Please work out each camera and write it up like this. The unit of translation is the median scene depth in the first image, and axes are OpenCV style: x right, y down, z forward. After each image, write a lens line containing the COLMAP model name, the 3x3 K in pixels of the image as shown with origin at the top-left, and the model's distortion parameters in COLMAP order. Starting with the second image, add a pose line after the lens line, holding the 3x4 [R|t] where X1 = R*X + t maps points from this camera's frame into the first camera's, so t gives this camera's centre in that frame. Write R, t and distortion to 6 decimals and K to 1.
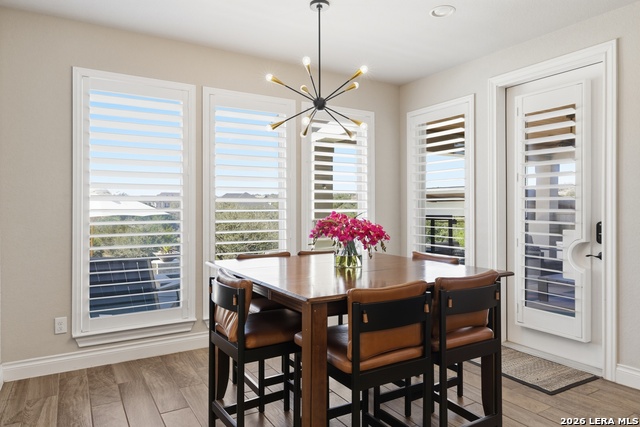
lens RADIAL K [[410.8, 0, 320.4], [0, 410.8, 205.3], [0, 0, 1]] dist [0.000745, 0.000225]
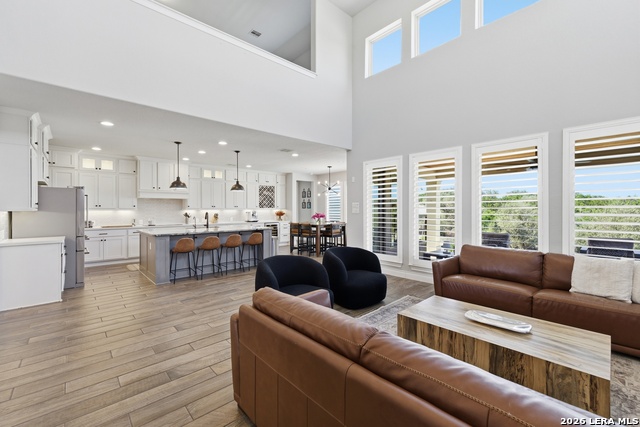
lens RADIAL K [[270.3, 0, 319.3], [0, 270.3, 211.9], [0, 0, 1]] dist [0.005154, 0.000270]
pose [[0.215349, 0.012291, -0.976460, 2.605891], [0.000490, 0.999919, 0.012695, -0.024035], [0.976537, -0.003212, 0.215325, 0.213101]]
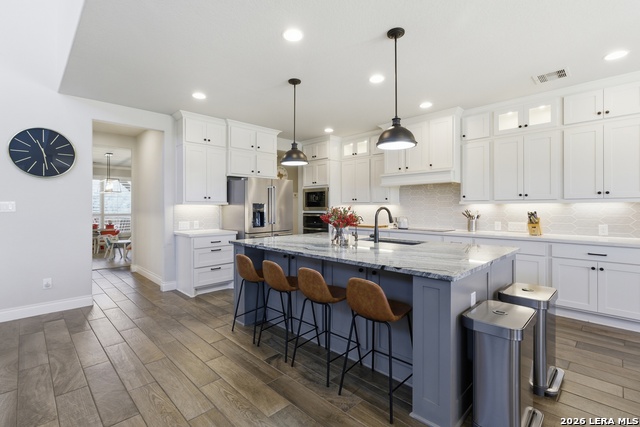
lens RADIAL K [[292.4, 0, 317.7], [0, 292.4, 208.3], [0, 0, 1]] dist [0.003325, 0.000399]
pose [[-0.969900, 0.005326, -0.243446, 0.928129], [0.005117, 0.999986, 0.001492, 0.003482], [0.243450, 0.000201, -0.969913, 0.721007]]
